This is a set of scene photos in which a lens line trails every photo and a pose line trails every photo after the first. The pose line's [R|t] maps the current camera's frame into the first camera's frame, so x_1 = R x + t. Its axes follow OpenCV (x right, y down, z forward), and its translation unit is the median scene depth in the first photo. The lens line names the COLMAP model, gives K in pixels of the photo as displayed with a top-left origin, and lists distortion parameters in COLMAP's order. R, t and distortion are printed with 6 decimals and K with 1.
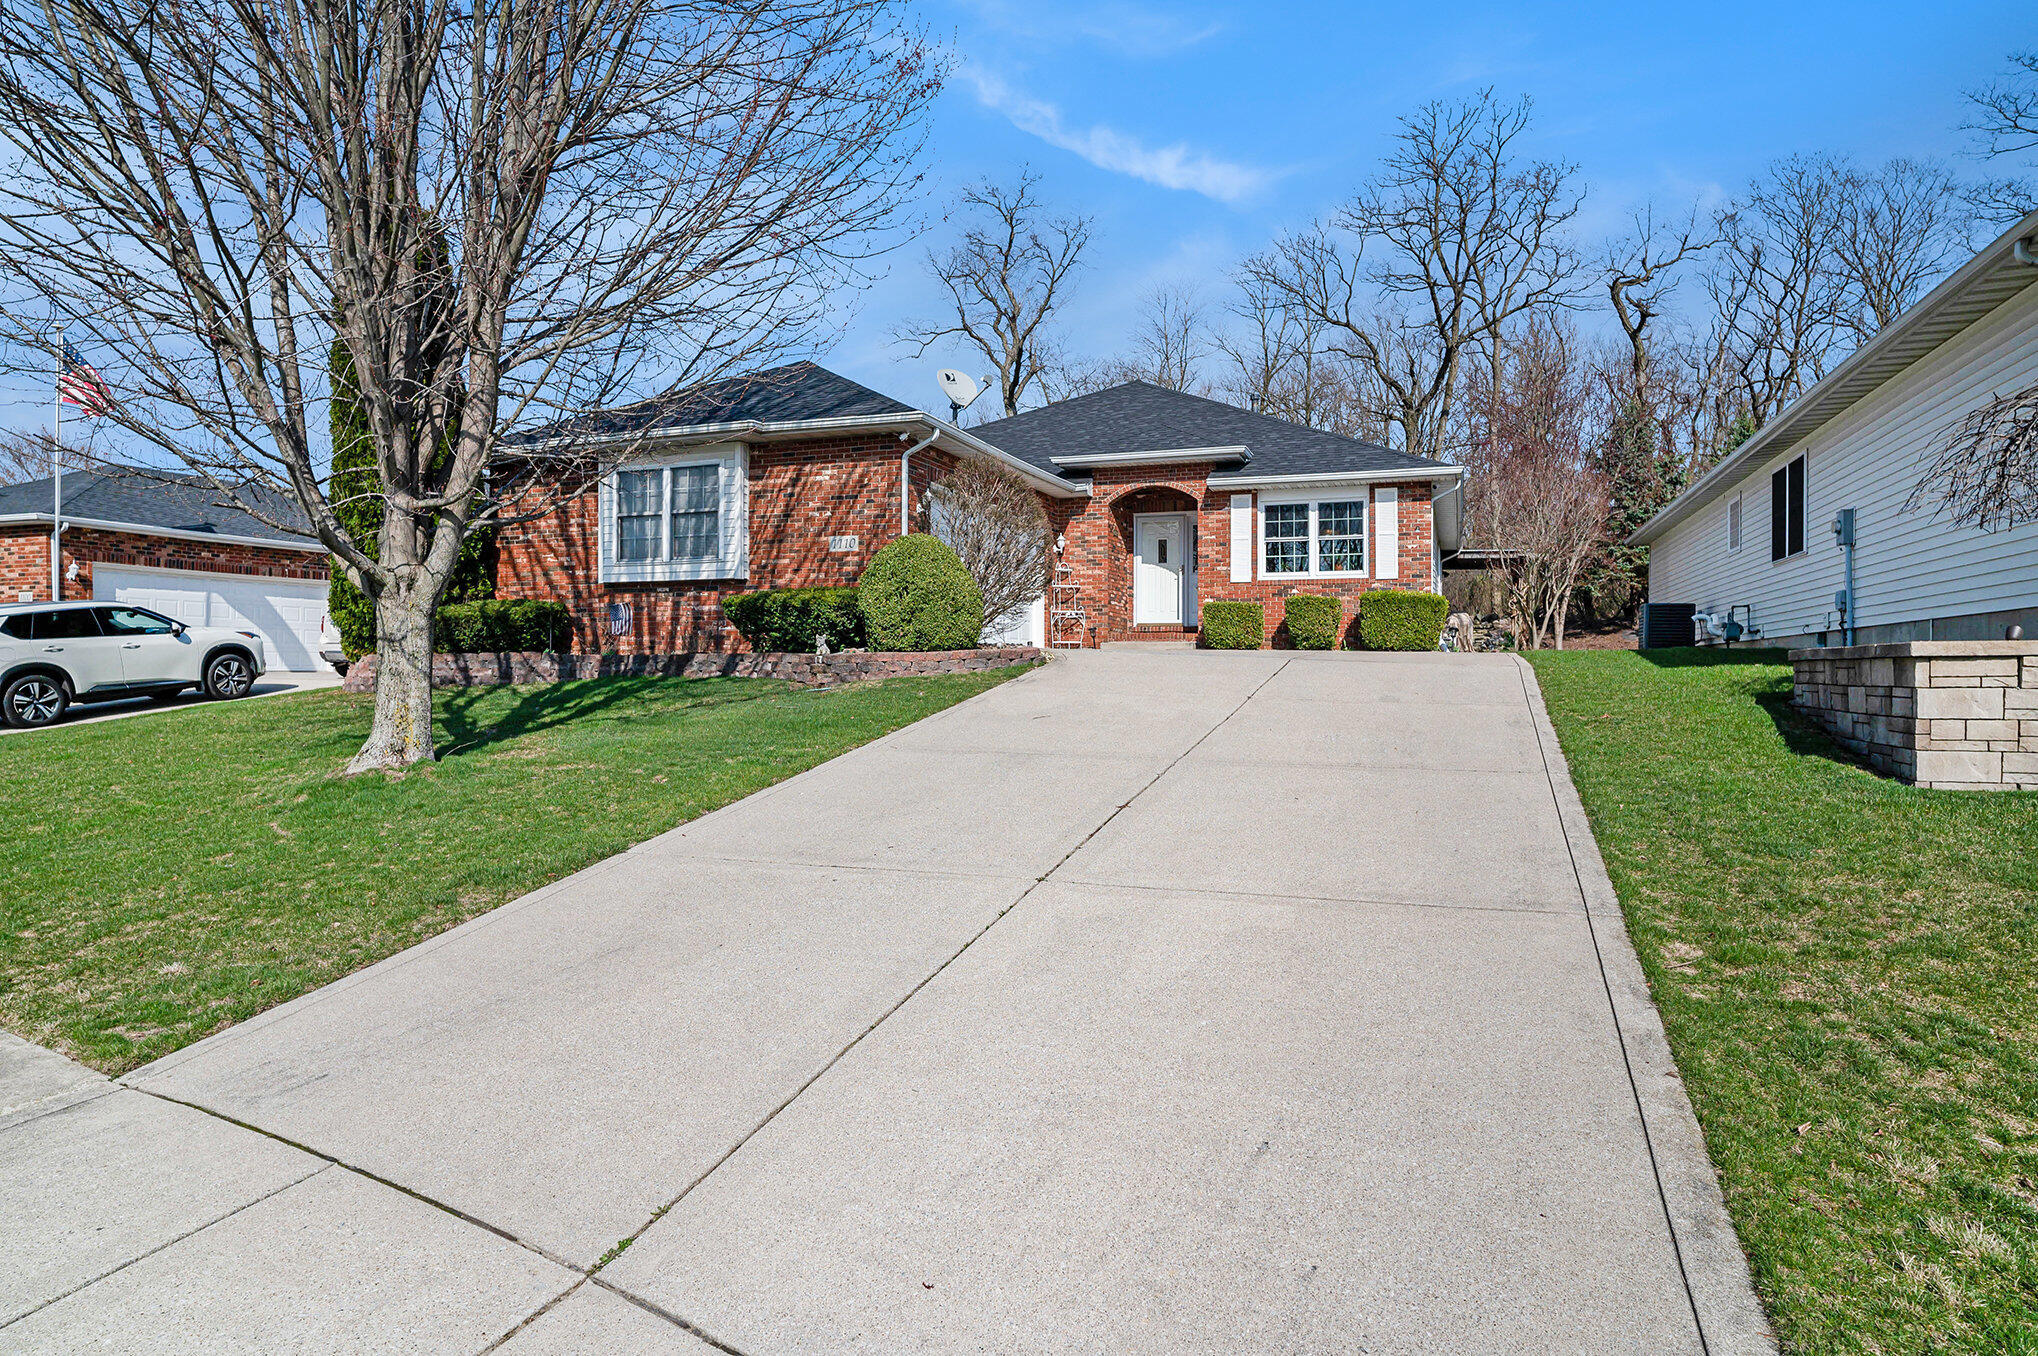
lens RADIAL K [[1216.3, 0, 1019.0], [0, 1216.3, 678.0], [0, 0, 1]] dist [-0.030115, 0.001239]
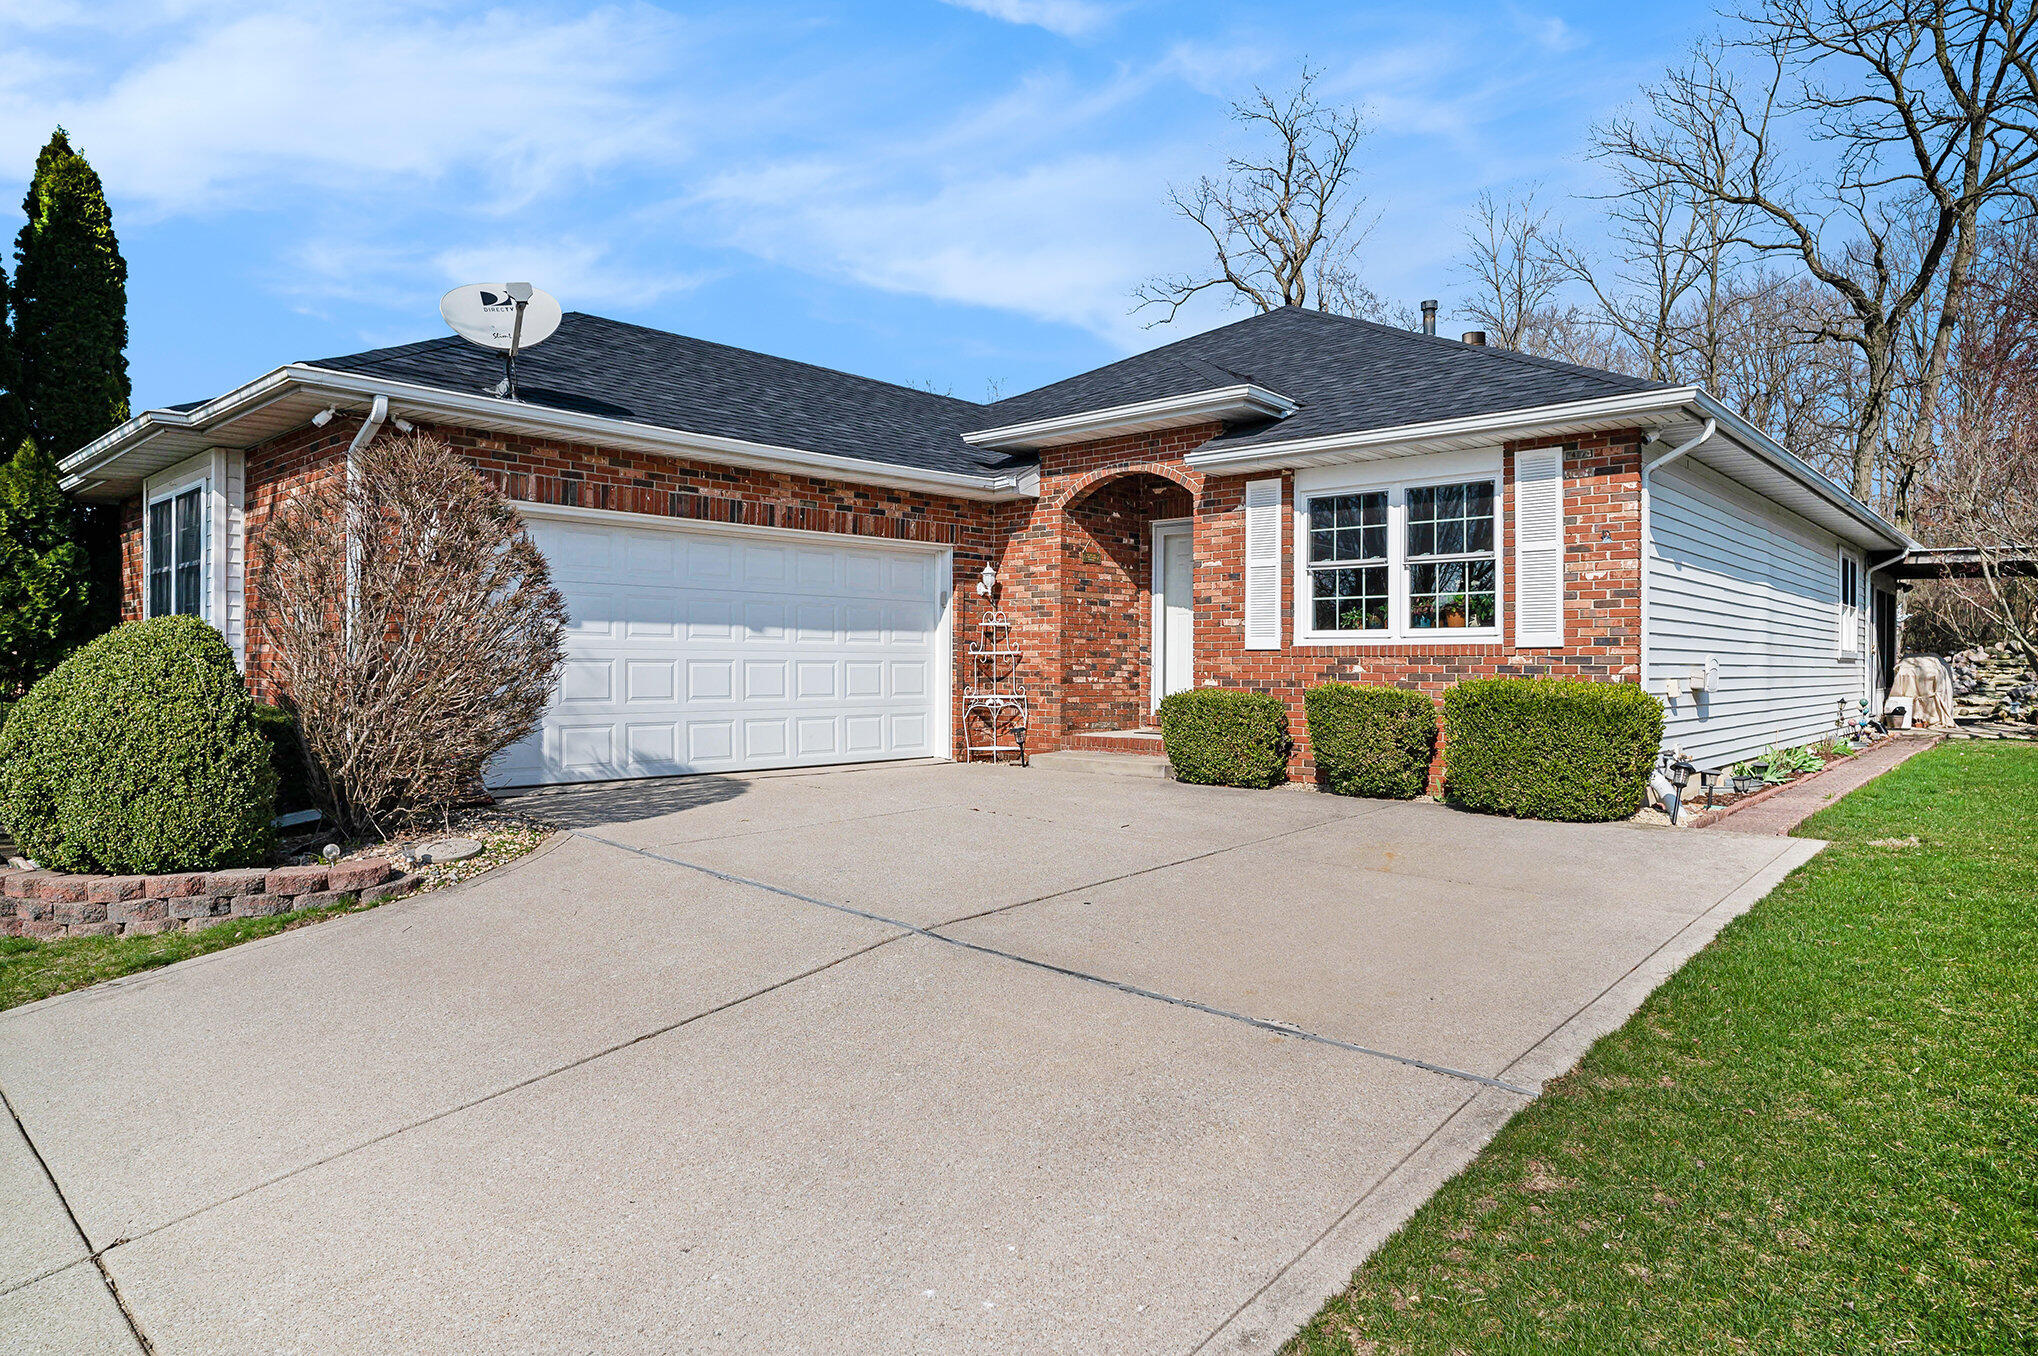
lens RADIAL K [[1216.3, 0, 1019.0], [0, 1216.3, 678.0], [0, 0, 1]] dist [-0.030115, 0.001239]
pose [[0.926516, 0.004419, -0.376230, 0.281951], [-0.003369, 0.999988, 0.003448, -0.068210], [0.376241, -0.001927, 0.926520, 0.481788]]
